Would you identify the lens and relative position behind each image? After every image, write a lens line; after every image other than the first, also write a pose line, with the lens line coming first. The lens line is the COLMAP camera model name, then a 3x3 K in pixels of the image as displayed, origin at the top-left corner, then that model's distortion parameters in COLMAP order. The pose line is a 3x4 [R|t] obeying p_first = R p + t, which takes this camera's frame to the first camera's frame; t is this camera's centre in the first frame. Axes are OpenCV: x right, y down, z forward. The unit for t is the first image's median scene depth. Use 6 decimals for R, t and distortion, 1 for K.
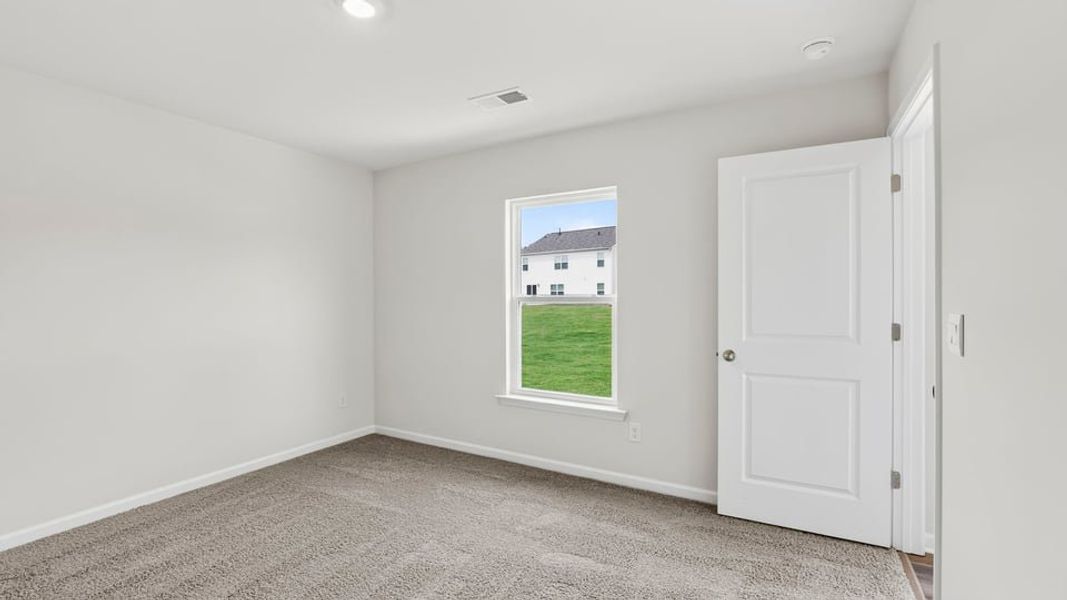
lens RADIAL K [[470.5, 0, 534.8], [0, 470.5, 295.5], [0, 0, 1]] dist [-0.009423, 0.001957]
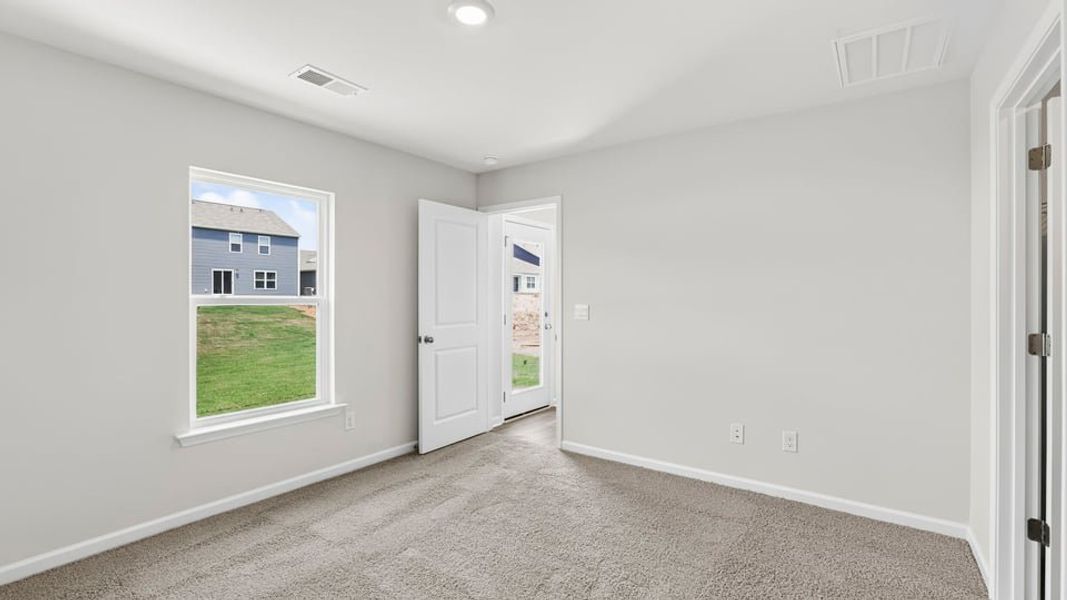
lens RADIAL K [[470.5, 0, 530.4], [0, 470.5, 301.1], [0, 0, 1]] dist [-0.009423, 0.001957]
pose [[0.127626, -0.005329, 0.991808, -0.862590], [0.000830, 0.999986, 0.005267, 0.004483], [-0.991822, 0.000151, 0.127628, 0.458904]]
